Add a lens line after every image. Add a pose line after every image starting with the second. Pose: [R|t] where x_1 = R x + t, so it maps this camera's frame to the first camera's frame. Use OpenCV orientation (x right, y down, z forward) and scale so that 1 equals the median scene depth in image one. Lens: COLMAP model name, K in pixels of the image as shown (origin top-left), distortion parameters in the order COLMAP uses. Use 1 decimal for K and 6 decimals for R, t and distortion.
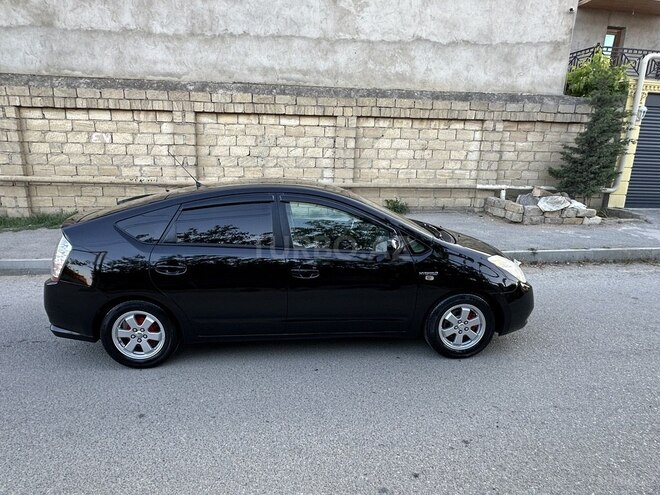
lens RADIAL K [[416.0, 0, 328.2], [0, 416.0, 252.0], [0, 0, 1]] dist [-0.008599, 0.001700]
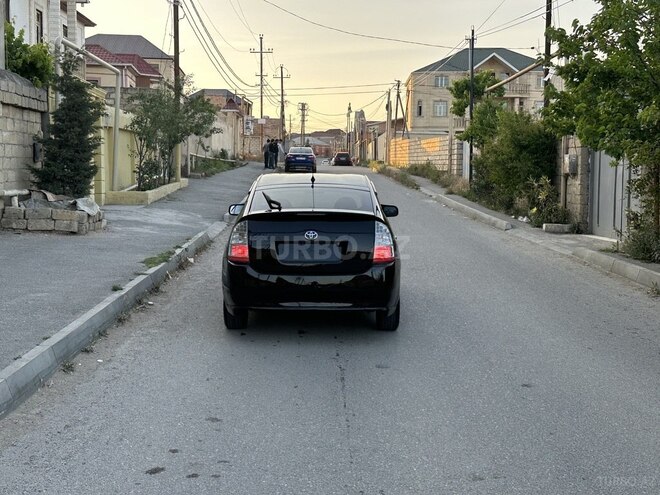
lens RADIAL K [[884.0, 0, 331.9], [0, 884.0, 243.9], [0, 0, 1]] dist [0.118356, 0.000000]
pose [[0.078782, -0.103116, 0.991544, -1.165408], [0.222934, 0.971269, 0.083295, -0.080962], [-0.971645, 0.214487, 0.099507, 0.346944]]
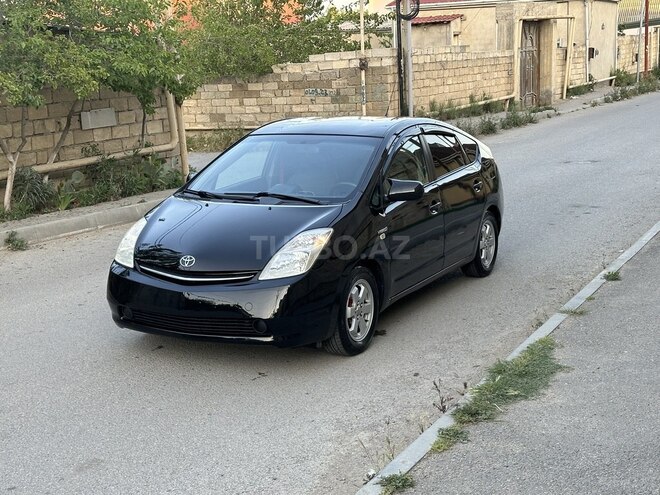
lens RADIAL K [[1002.5, 0, 324.9], [0, 1002.5, 251.3], [0, 0, 1]] dist [0.107076, 0.000000]
pose [[-0.536251, 0.156864, -0.829354, 0.763107], [-0.178267, 0.939366, 0.292937, -0.233733], [0.825018, 0.304935, -0.475773, 0.931587]]
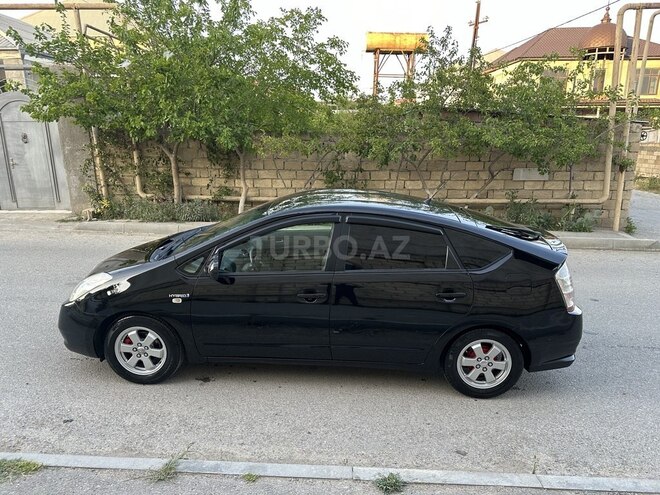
lens RADIAL K [[460.4, 0, 329.9], [0, 460.4, 251.4], [0, 0, 1]] dist [0.048572, -0.060083]
pose [[-0.991164, -0.062225, 0.117141, -0.096933], [0.000106, 0.882764, 0.469817, -0.251910], [-0.132642, 0.465678, -0.874957, 0.908875]]
